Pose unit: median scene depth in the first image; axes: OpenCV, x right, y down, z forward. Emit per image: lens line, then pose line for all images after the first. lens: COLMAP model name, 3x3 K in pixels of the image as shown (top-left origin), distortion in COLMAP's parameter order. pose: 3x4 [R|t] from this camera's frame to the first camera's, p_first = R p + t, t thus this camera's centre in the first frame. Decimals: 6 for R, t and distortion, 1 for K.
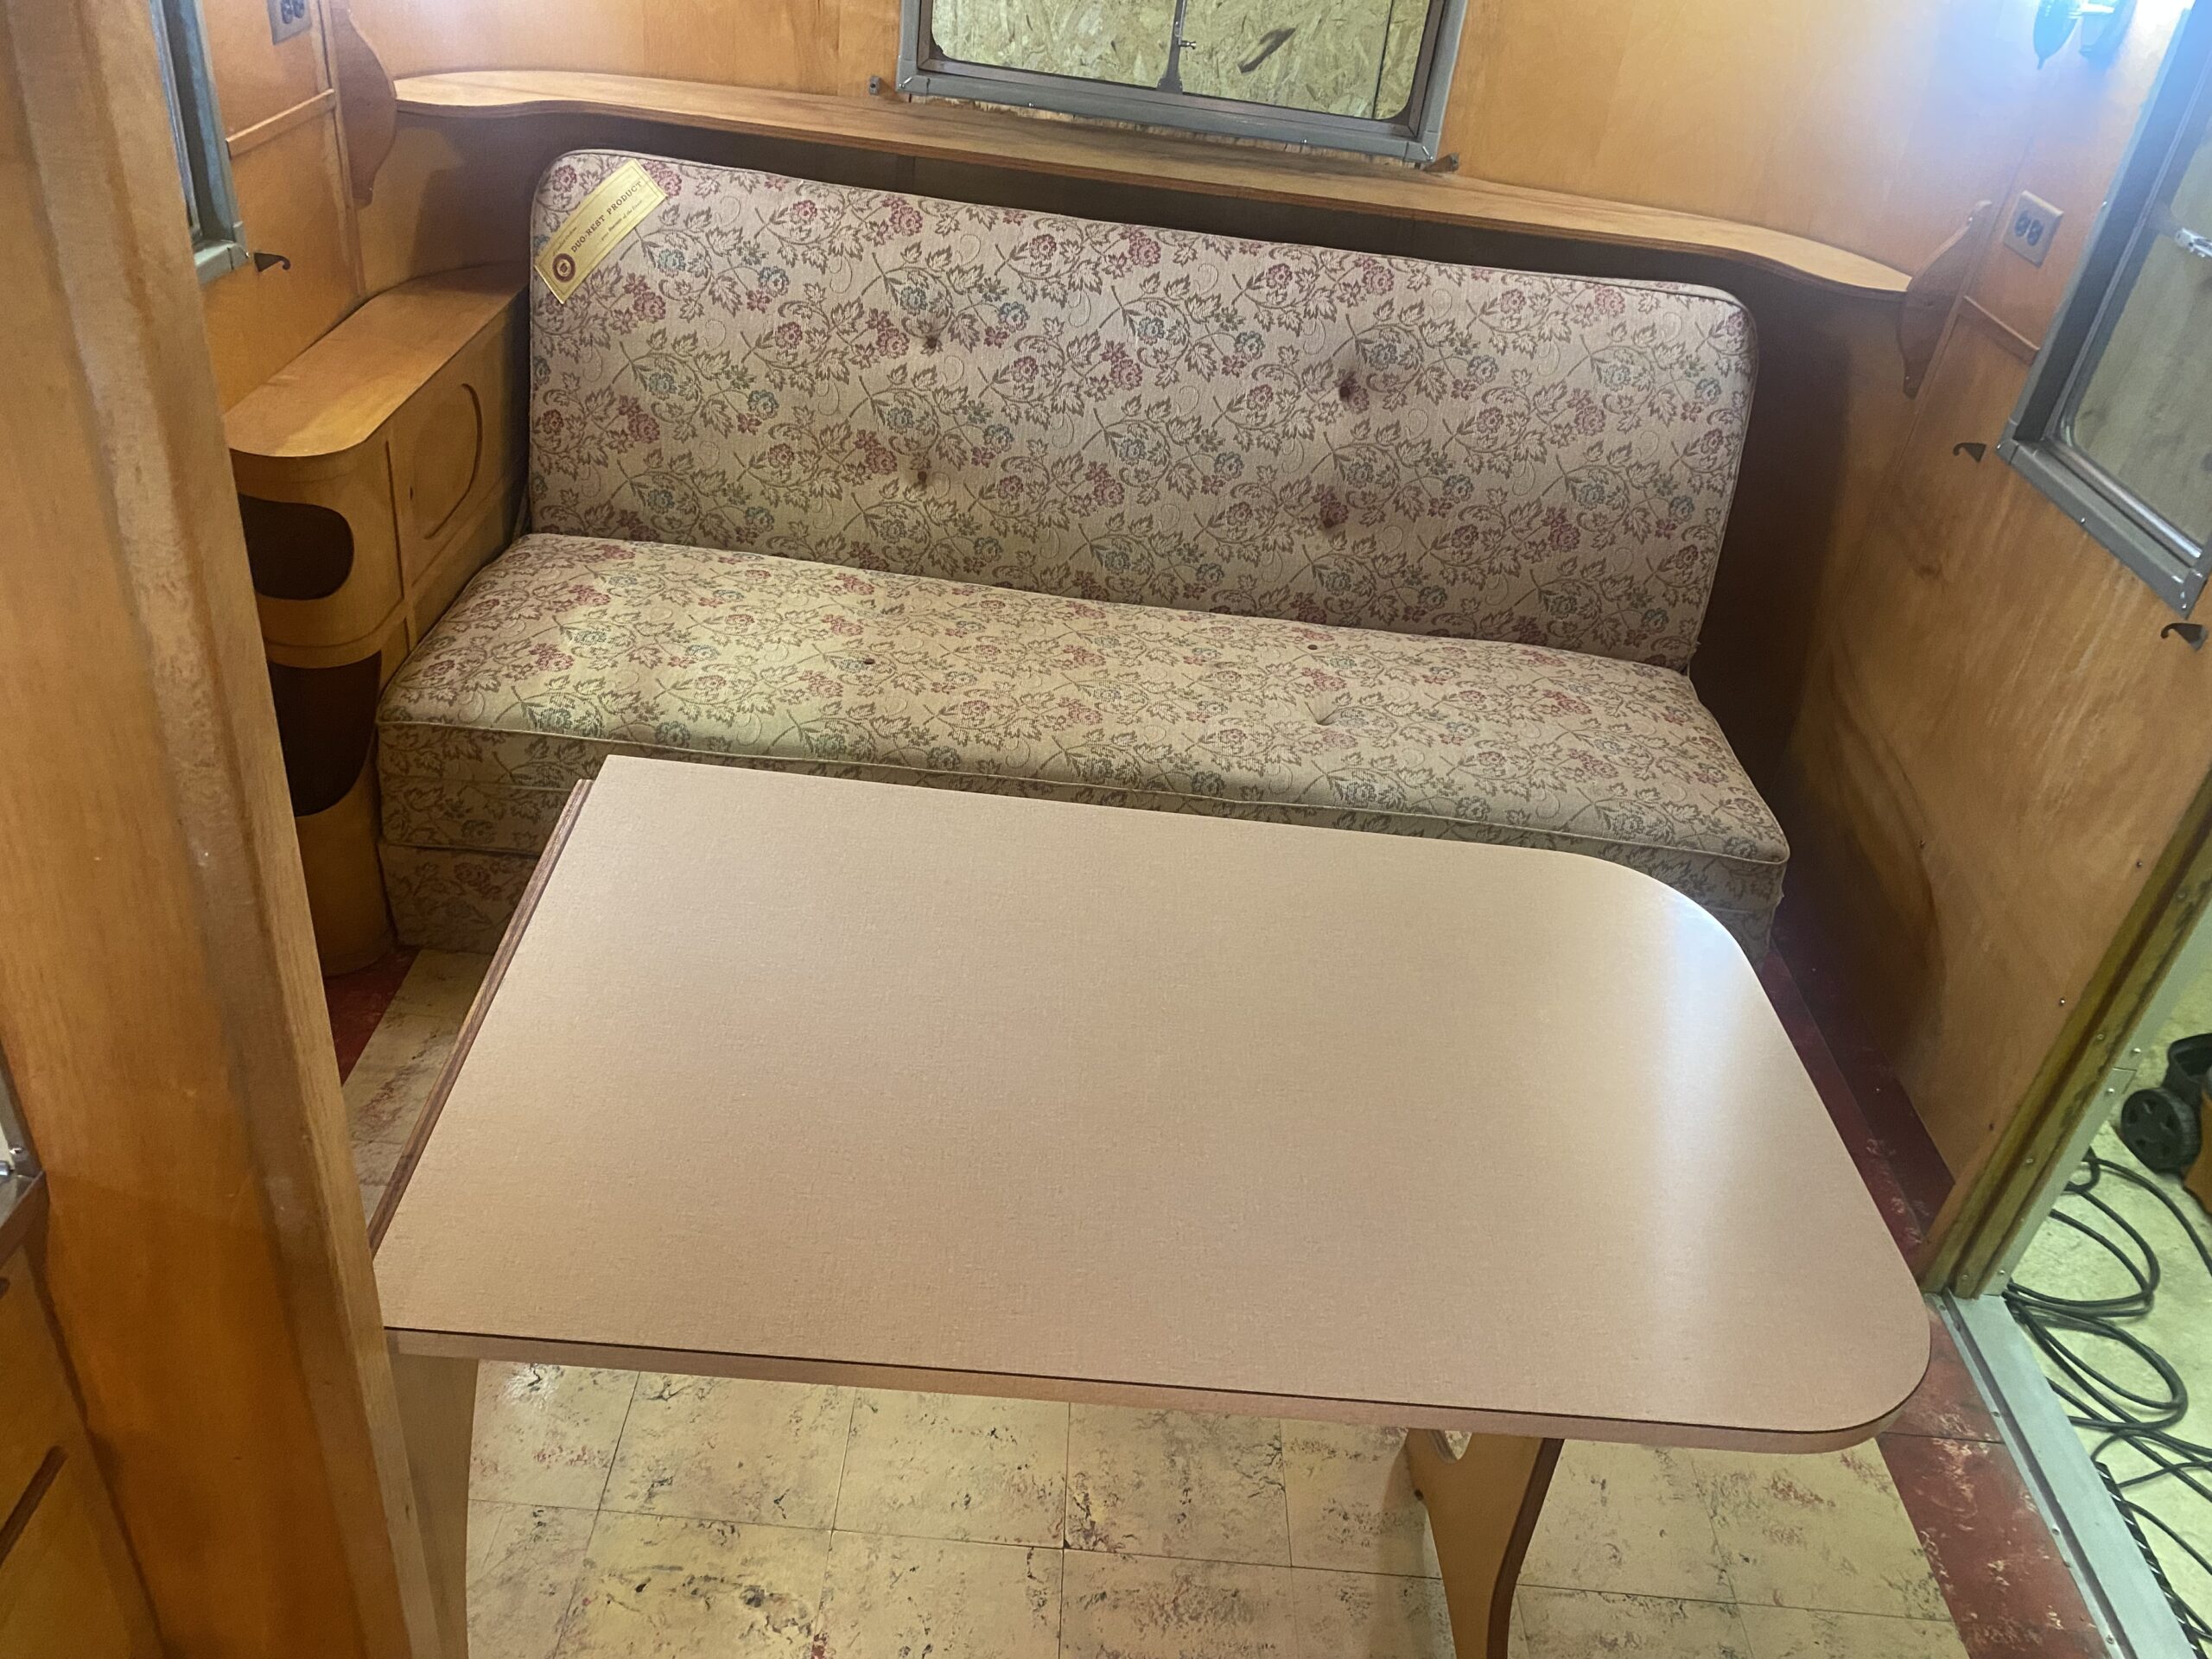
lens RADIAL K [[1698.5, 0, 1105.7], [0, 1698.5, 820.8], [0, 0, 1]] dist [-0.005053, -0.001885]
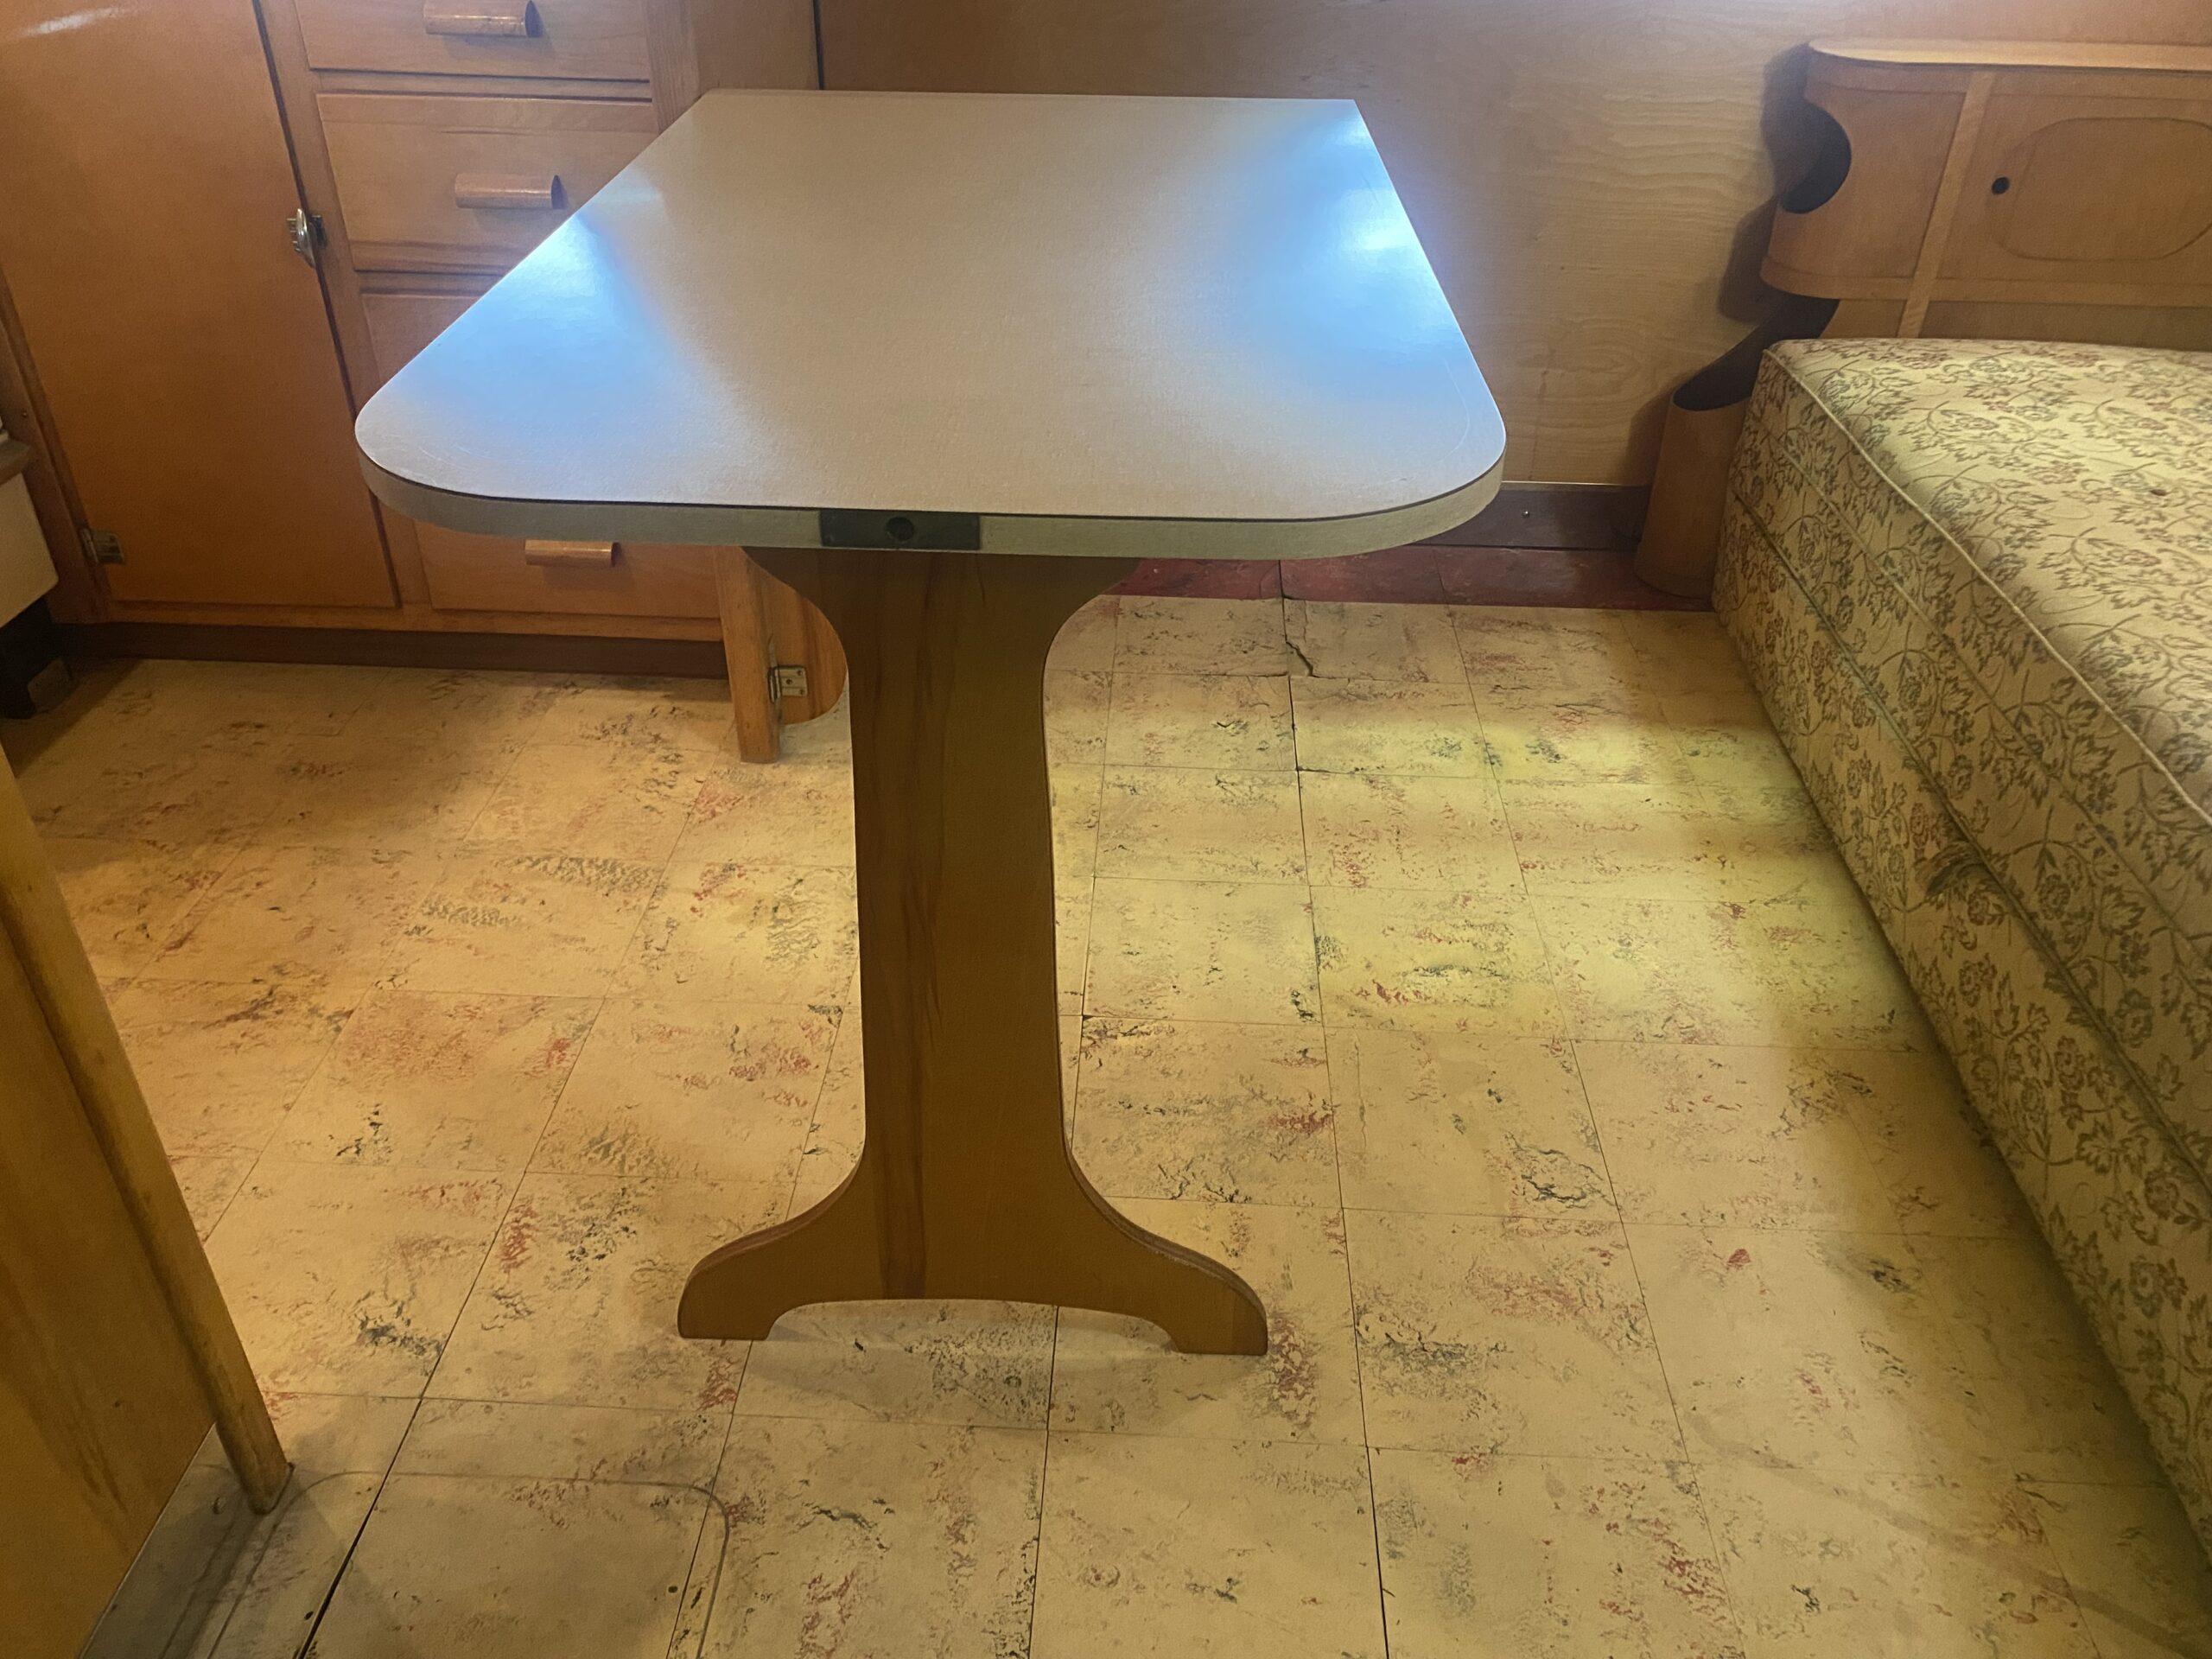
lens RADIAL K [[1698.5, 0, 1101.2], [0, 1698.5, 828.9], [0, 0, 1]] dist [-0.005053, -0.001885]
pose [[-0.043929, 0.443488, -0.895203, 0.611680], [-0.557486, 0.732697, 0.390339, -0.022013], [0.829023, 0.516210, 0.215052, 0.582321]]
